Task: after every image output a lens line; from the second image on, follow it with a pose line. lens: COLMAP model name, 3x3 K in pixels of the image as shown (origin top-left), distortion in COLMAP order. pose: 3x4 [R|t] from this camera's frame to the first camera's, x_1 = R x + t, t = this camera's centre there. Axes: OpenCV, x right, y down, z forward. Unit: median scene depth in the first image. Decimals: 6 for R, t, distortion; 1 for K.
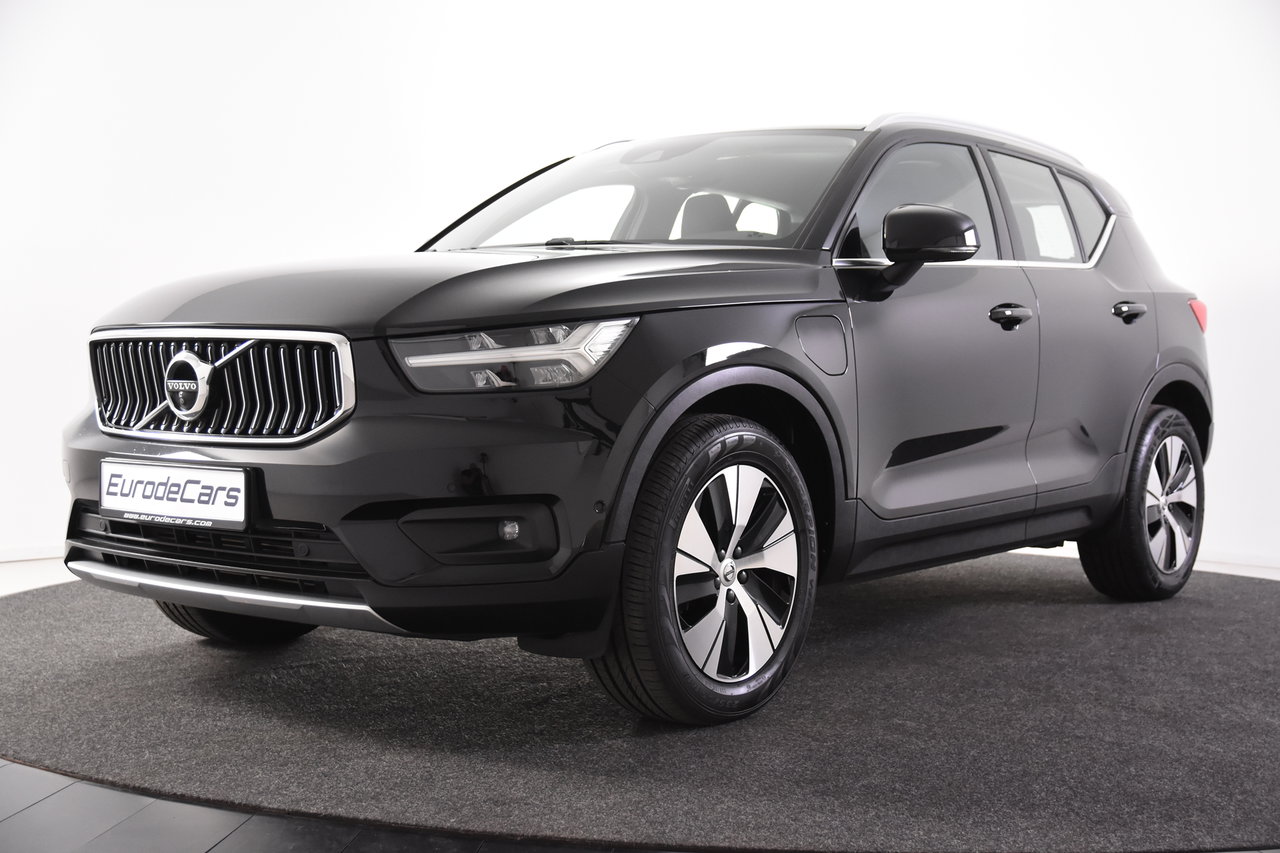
lens RADIAL K [[1635.9, 0, 643.1], [0, 1635.9, 429.8], [0, 0, 1]] dist [-0.005403, 0.000000]
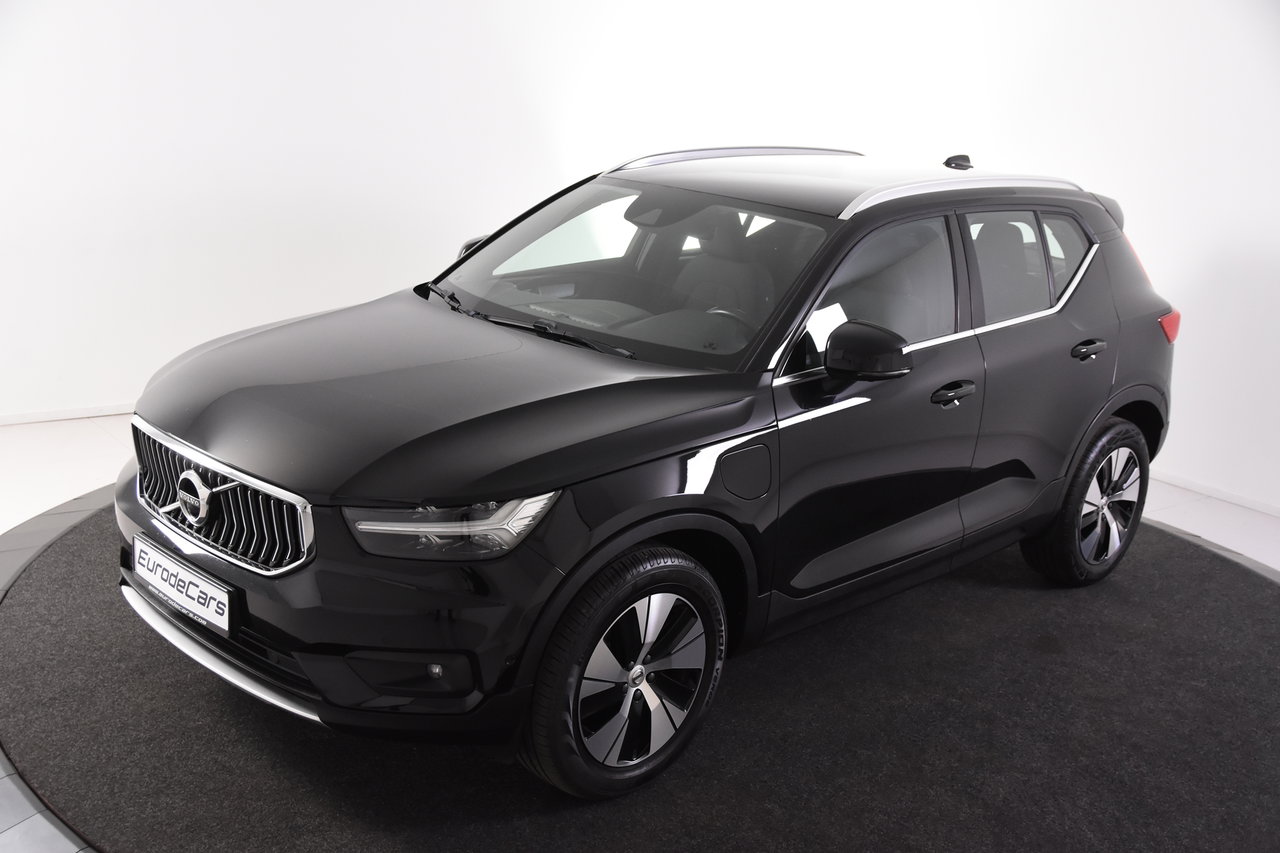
lens RADIAL K [[1419.9, 0, 640.2], [0, 1419.9, 423.7], [0, 0, 1]] dist [-0.061983, 0.000000]
pose [[0.991287, 0.094428, -0.091836, 0.132107], [-0.072064, 0.972388, 0.221966, -0.322012], [0.110260, -0.213414, 0.970720, 0.037473]]
